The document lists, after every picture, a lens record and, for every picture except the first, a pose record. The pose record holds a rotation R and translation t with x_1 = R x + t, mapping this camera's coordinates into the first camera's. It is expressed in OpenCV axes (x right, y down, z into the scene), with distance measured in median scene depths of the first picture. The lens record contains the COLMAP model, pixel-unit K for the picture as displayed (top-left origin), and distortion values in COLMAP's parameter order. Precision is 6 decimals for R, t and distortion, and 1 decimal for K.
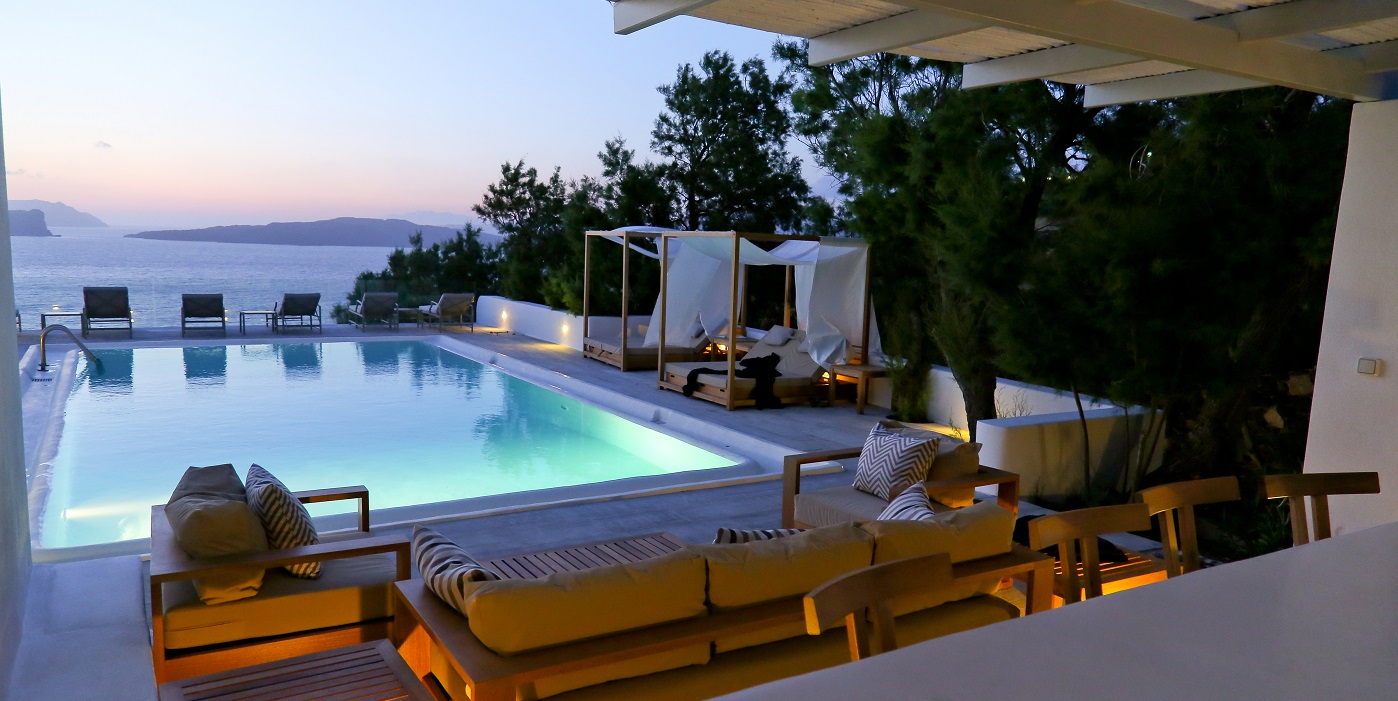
lens RADIAL K [[950.7, 0, 700.3], [0, 950.7, 314.0], [0, 0, 1]] dist [0.001717, 0.313522]
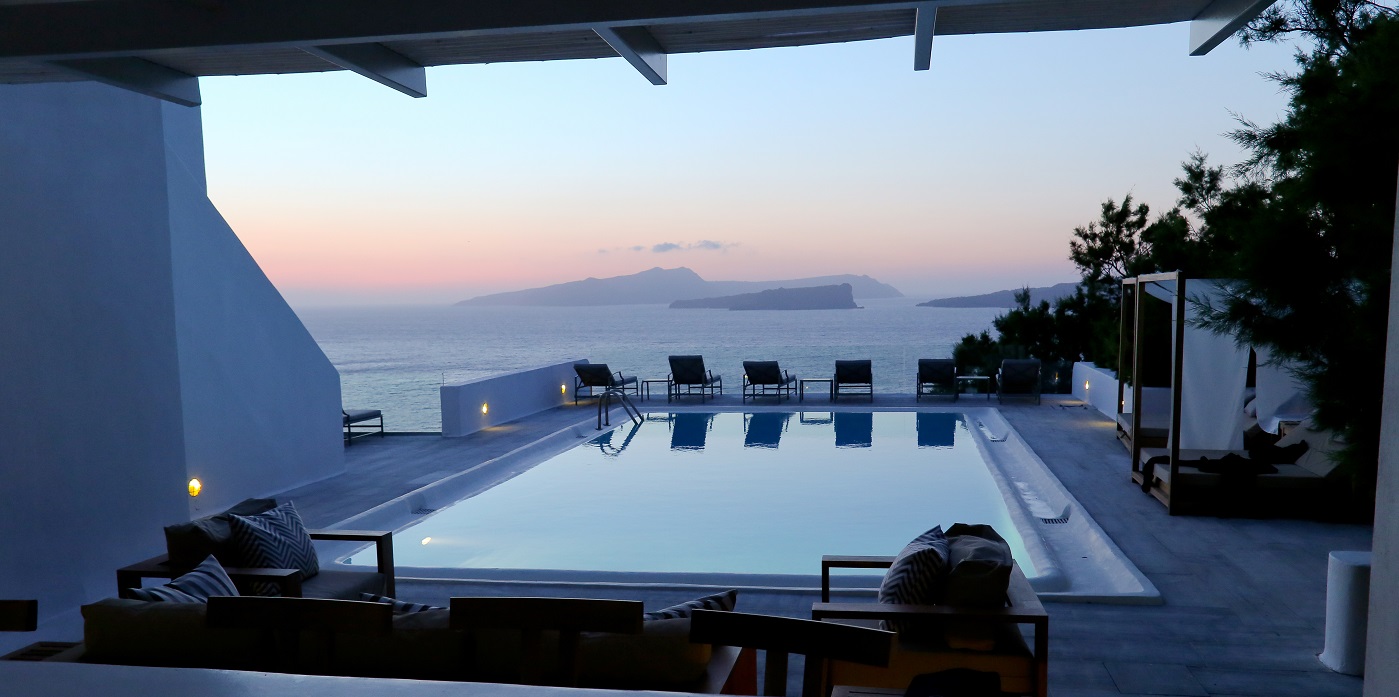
lens RADIAL K [[1099.6, 0, 699.5], [0, 1099.6, 348.5], [0, 0, 1]] dist [-0.004130, -0.000914]
pose [[0.744997, -0.013794, -0.666925, 0.167239], [-0.005734, 0.999617, -0.027080, -0.001910], [0.667043, 0.023998, 0.744633, 0.053131]]
